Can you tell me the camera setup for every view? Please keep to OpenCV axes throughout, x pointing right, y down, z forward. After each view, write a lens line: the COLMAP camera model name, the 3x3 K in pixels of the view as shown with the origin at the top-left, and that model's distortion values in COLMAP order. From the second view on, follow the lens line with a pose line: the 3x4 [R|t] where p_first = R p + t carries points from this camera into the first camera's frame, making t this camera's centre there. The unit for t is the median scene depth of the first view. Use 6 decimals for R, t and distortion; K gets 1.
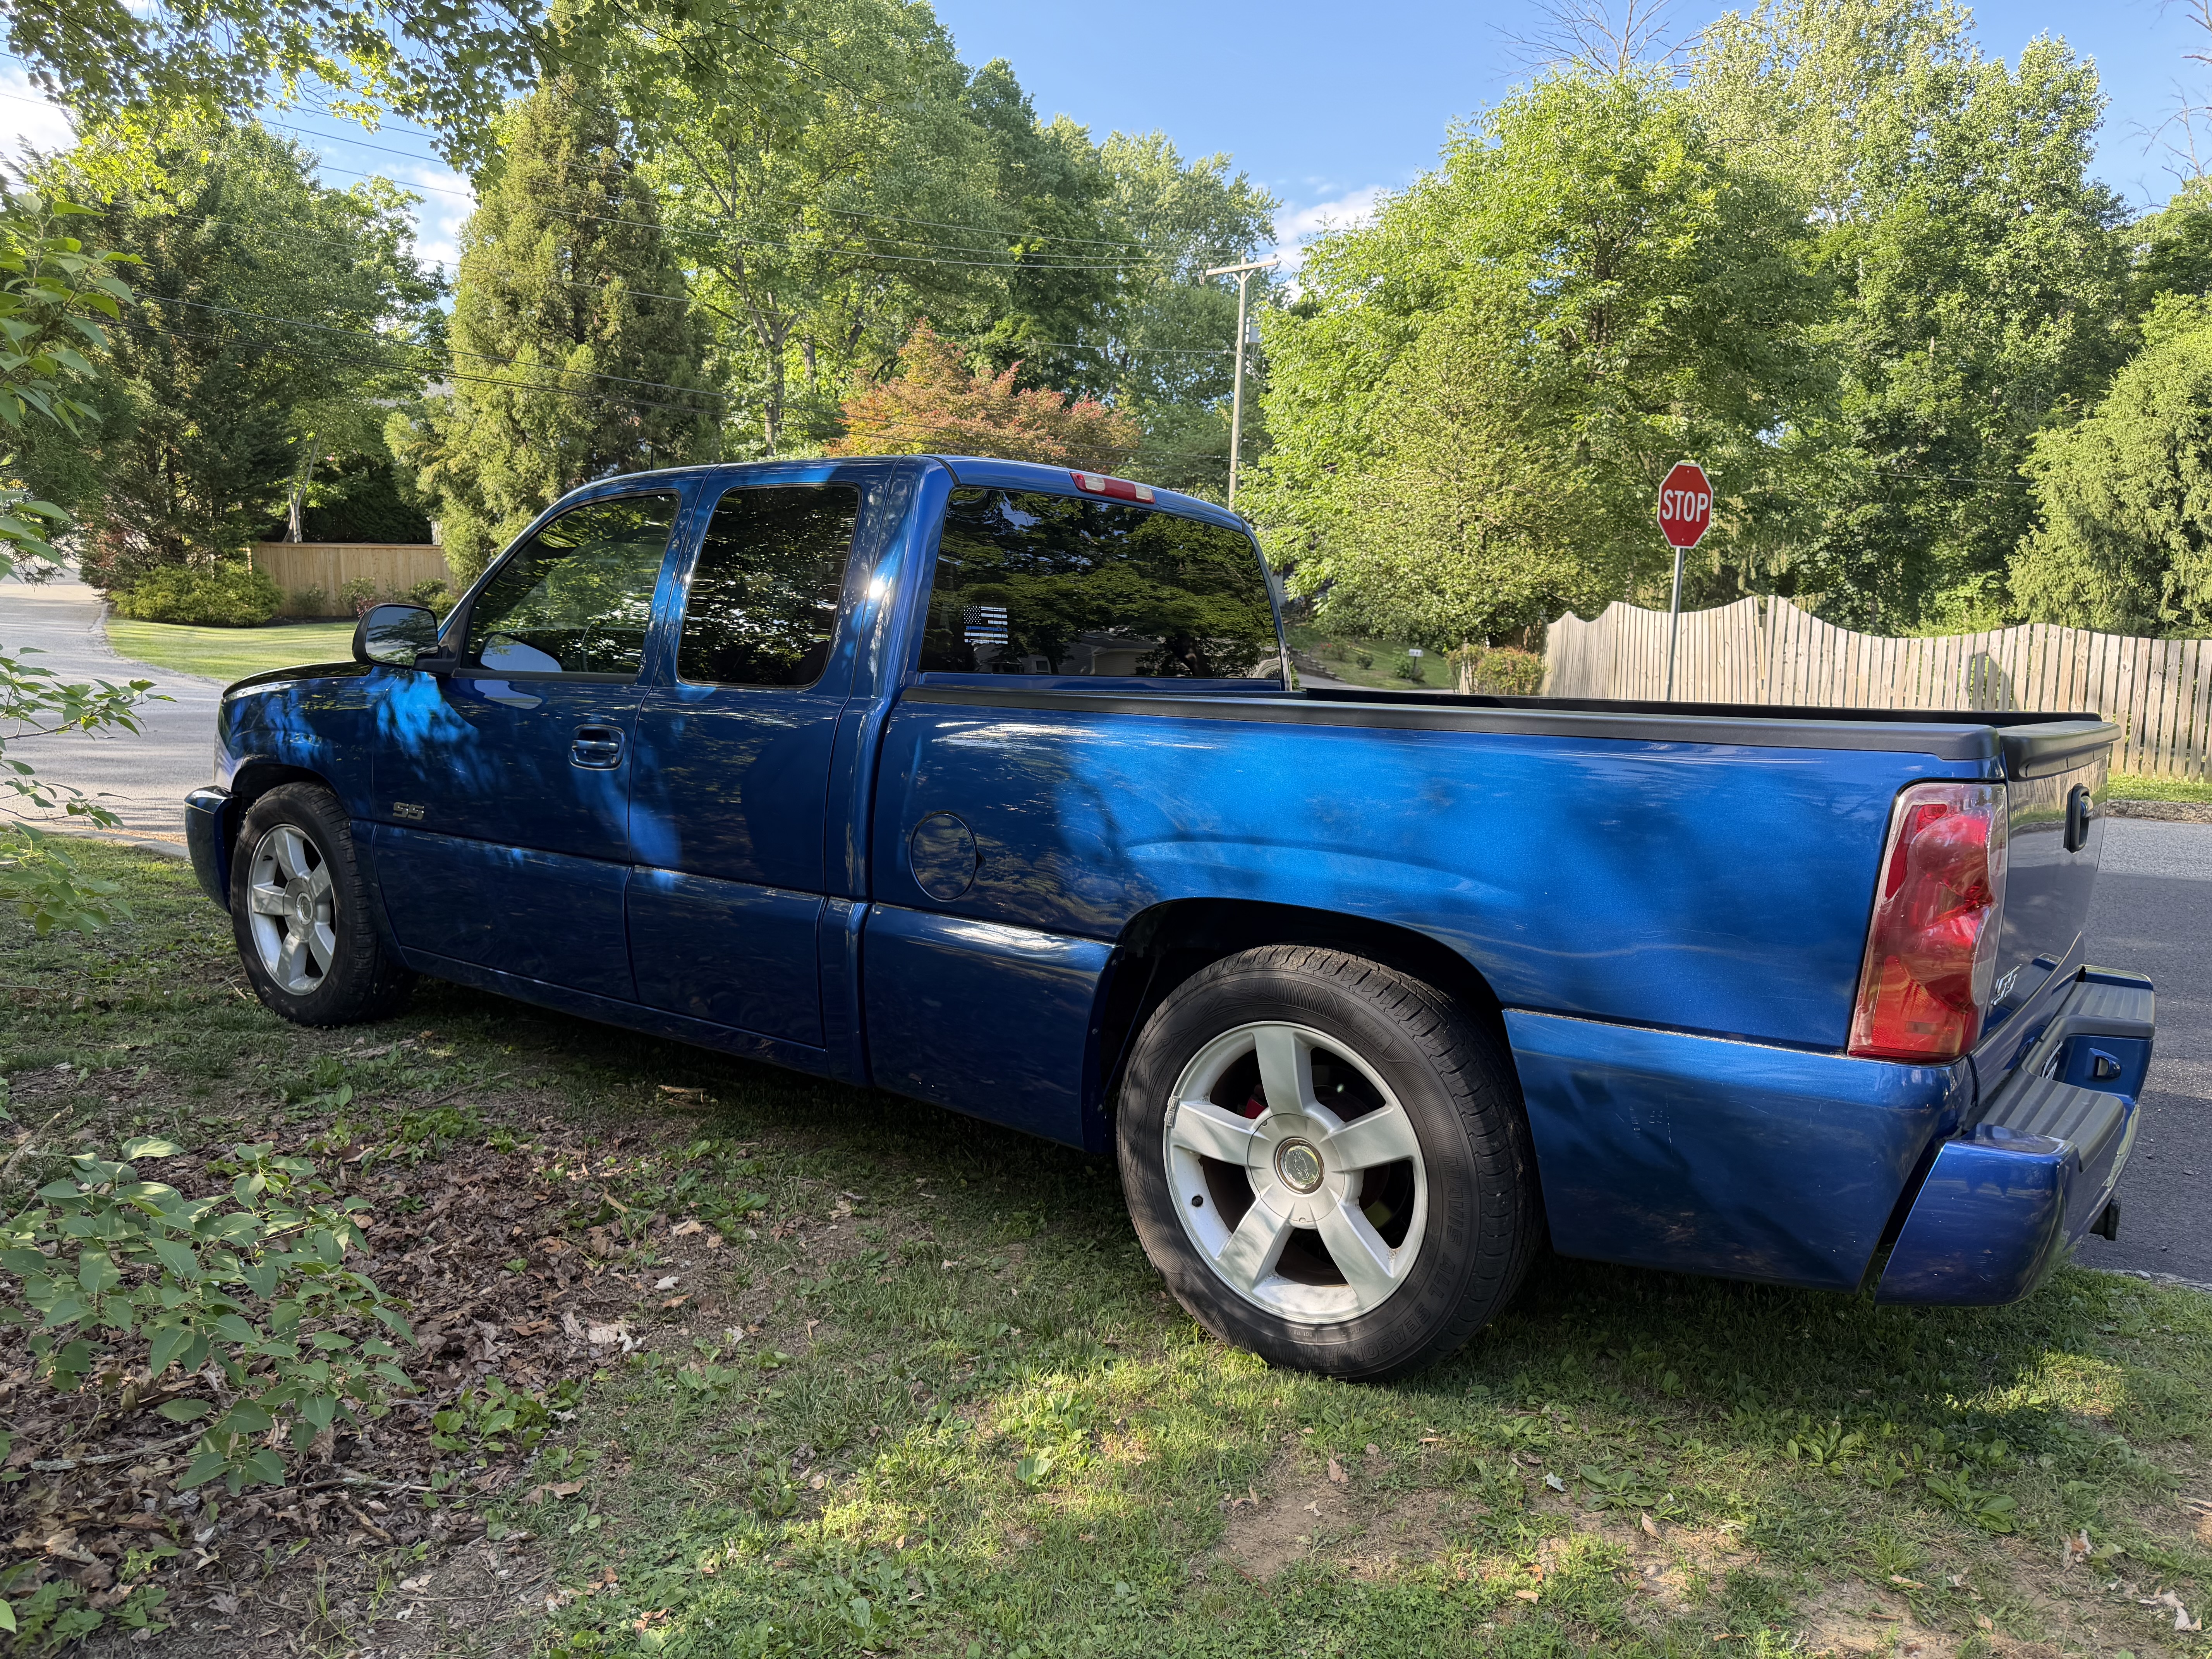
lens RADIAL K [[1544.3, 0, 1106.0], [0, 1544.3, 829.5], [0, 0, 1]] dist [0.022229, -0.039455]
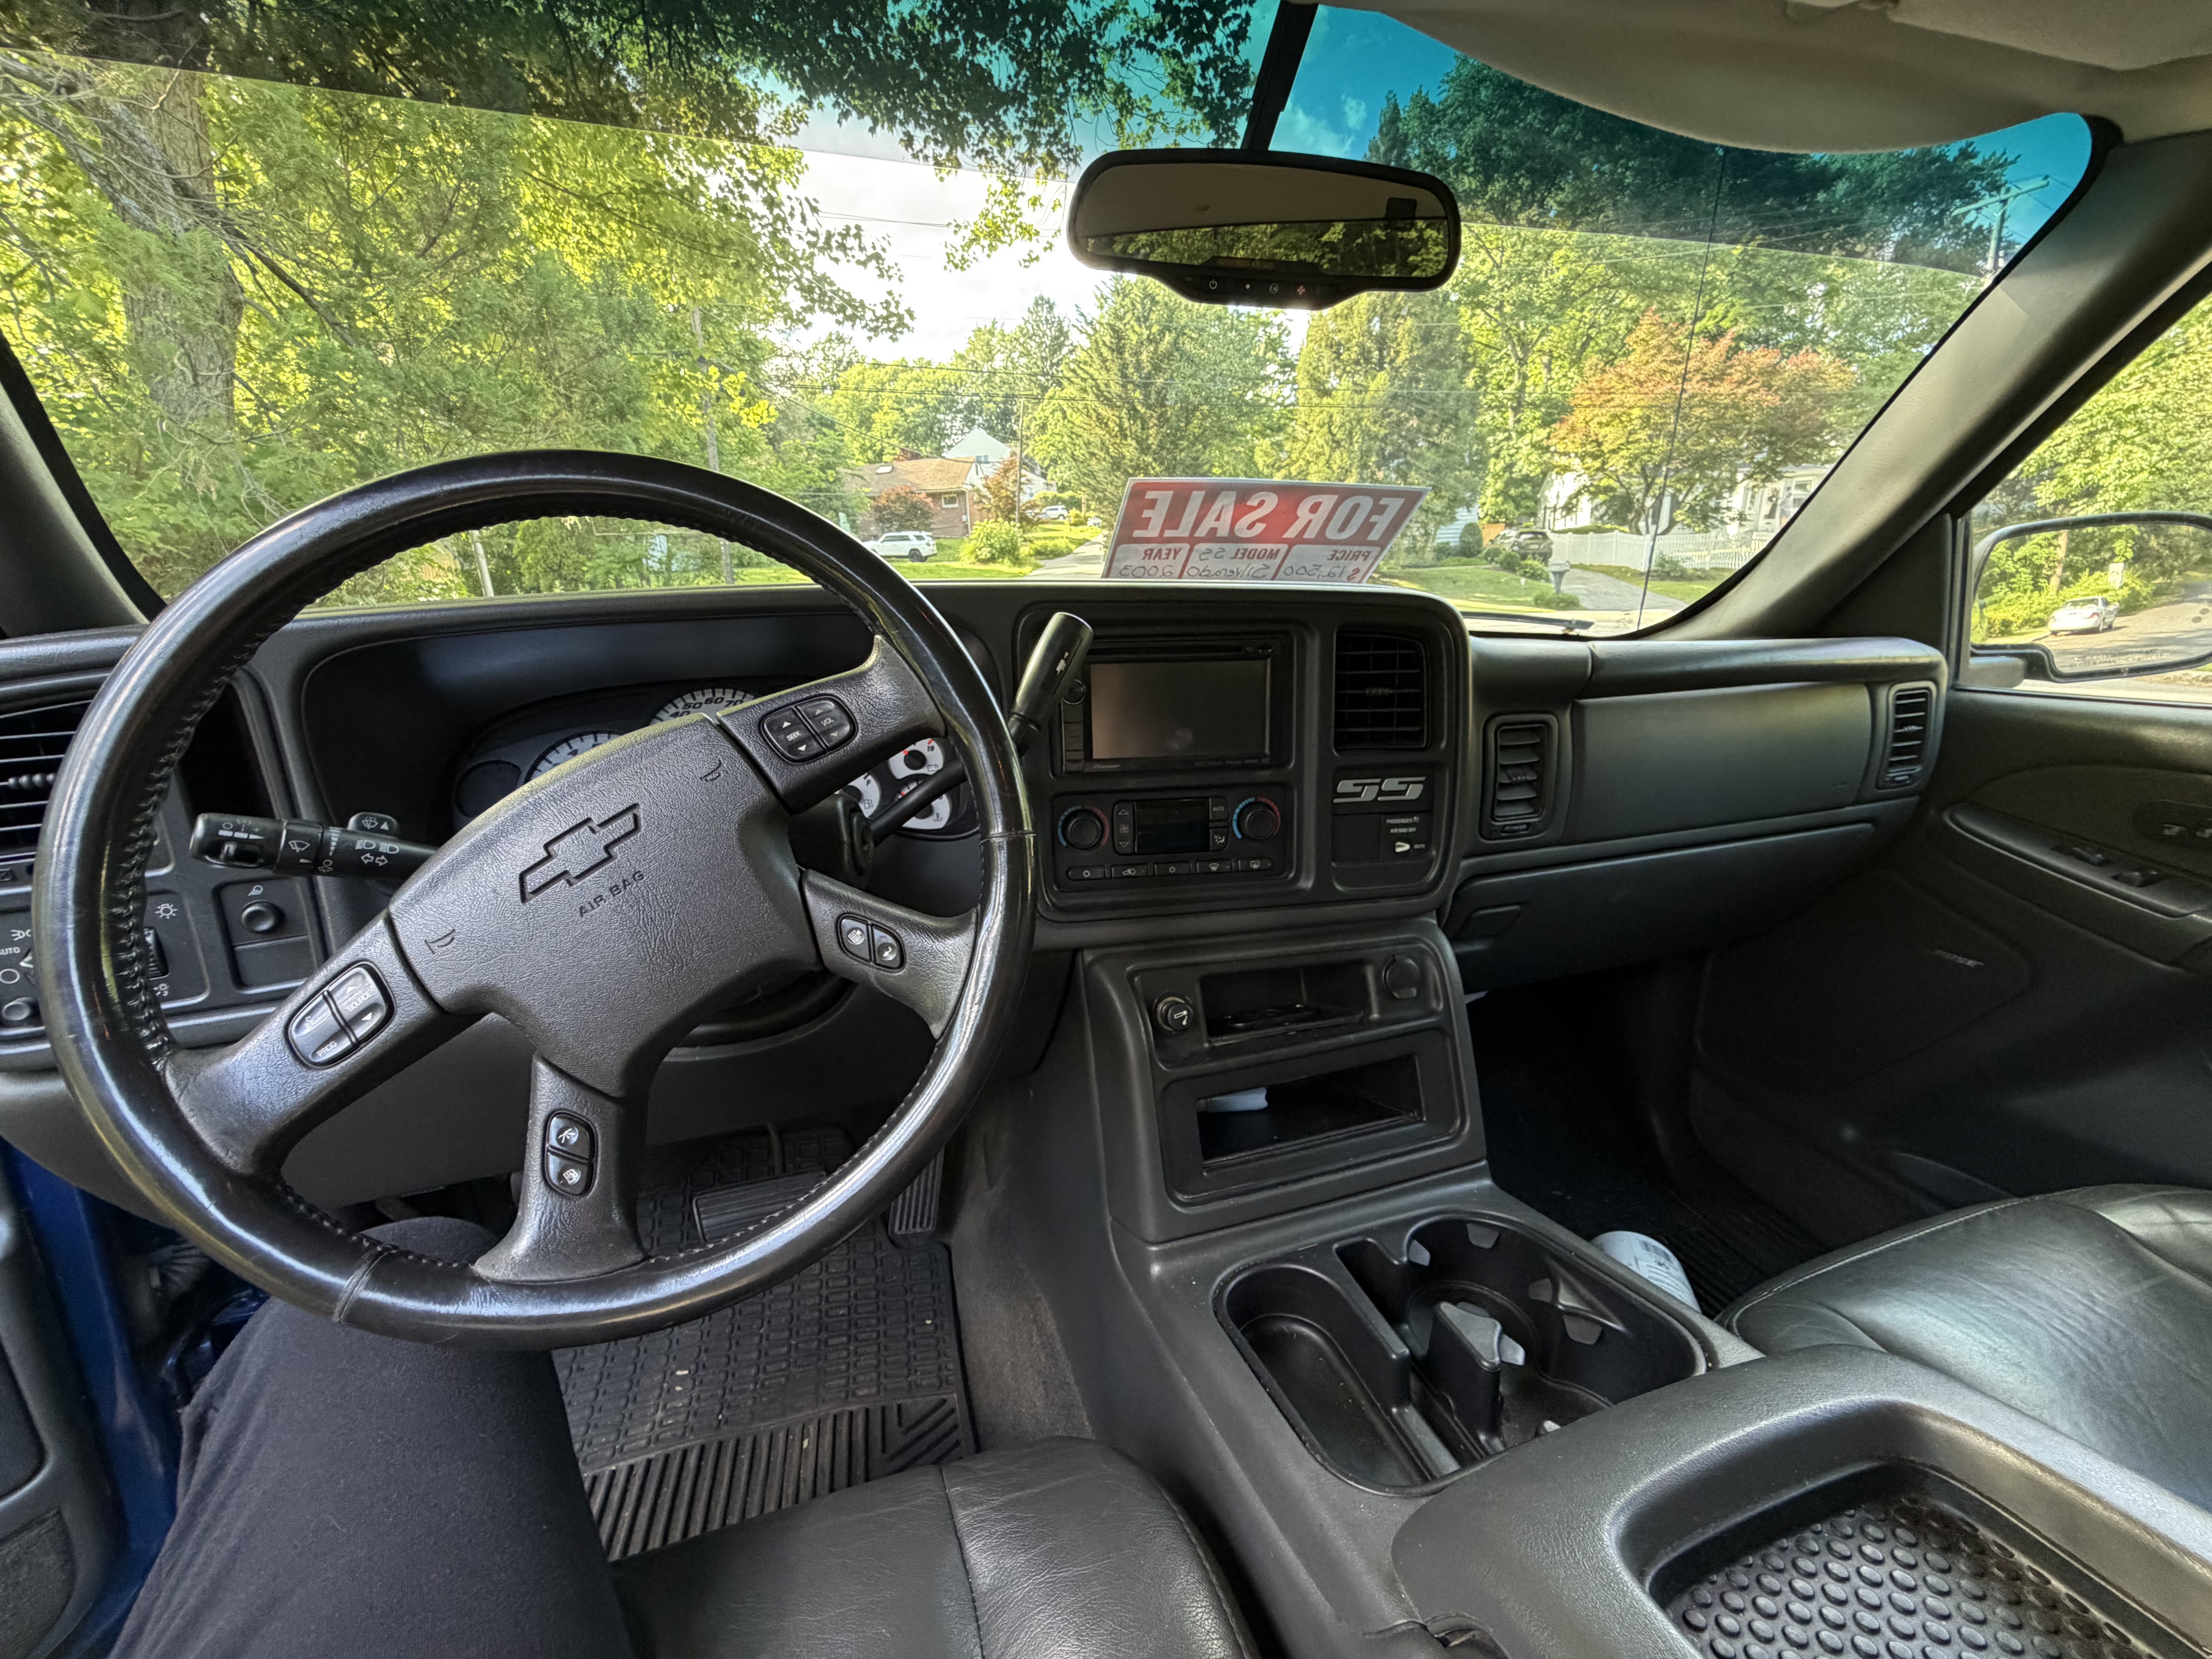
lens RADIAL K [[900.7, 0, 1093.7], [0, 900.7, 826.1], [0, 0, 1]] dist [0.000781, 0.000107]
pose [[0.812329, 0.107648, -0.573179, -0.024403], [-0.023369, 0.988036, 0.152442, -0.013105], [0.582731, -0.110438, 0.805126, 0.104536]]
